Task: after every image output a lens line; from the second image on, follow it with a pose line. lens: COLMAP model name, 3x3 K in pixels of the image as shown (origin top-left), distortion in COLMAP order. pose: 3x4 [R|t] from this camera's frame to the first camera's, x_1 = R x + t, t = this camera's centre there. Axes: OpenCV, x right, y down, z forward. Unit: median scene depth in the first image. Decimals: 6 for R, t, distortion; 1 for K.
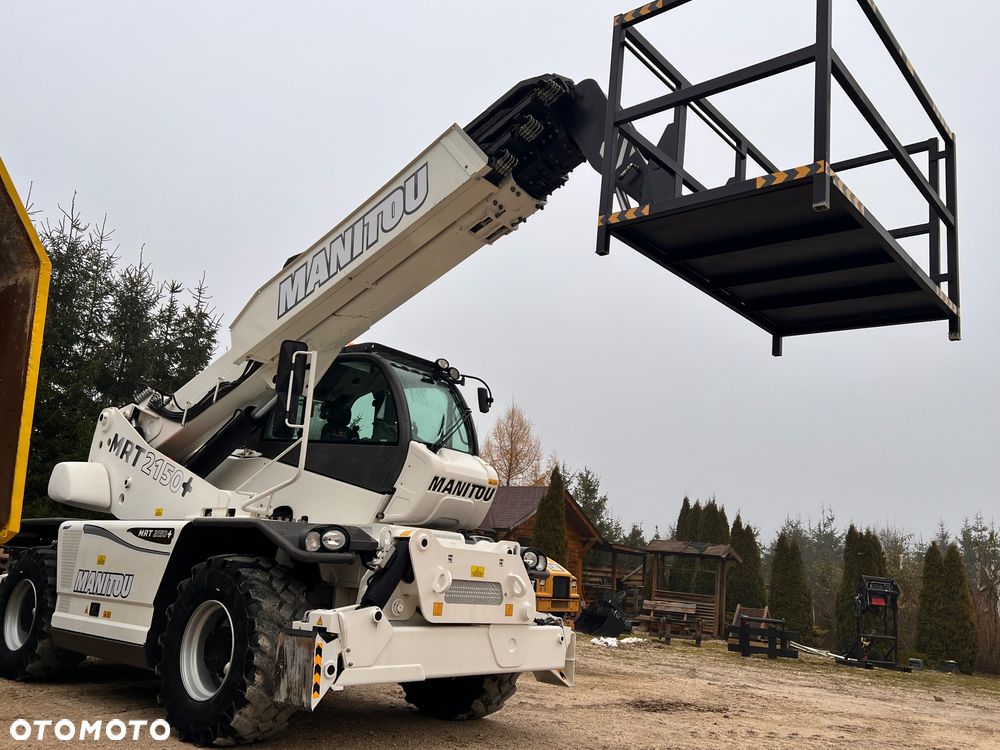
lens RADIAL K [[770.2, 0, 500.0], [0, 770.2, 375.0], [0, 0, 1]] dist [0.012850, -0.008525]
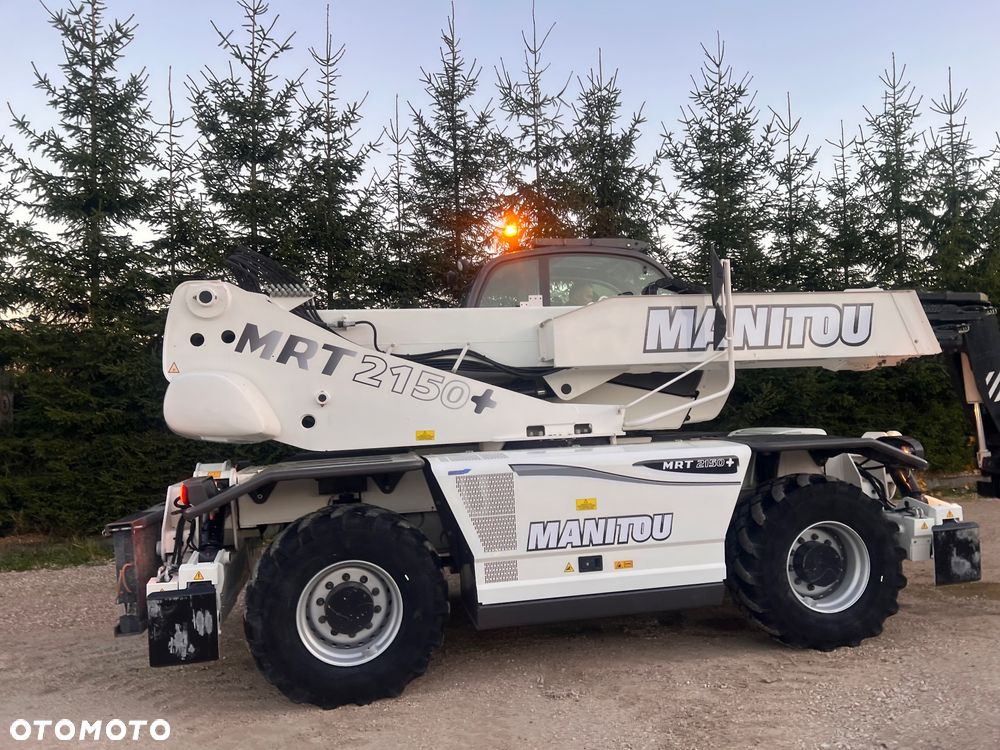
lens RADIAL K [[745.4, 0, 522.4], [0, 745.4, 347.9], [0, 0, 1]] dist [0.075326, -0.002078]
pose [[0.639756, -0.022661, 0.768244, -1.177053], [-0.112370, 0.986066, 0.122663, -0.011532], [-0.760320, -0.164802, 0.628295, 0.593624]]
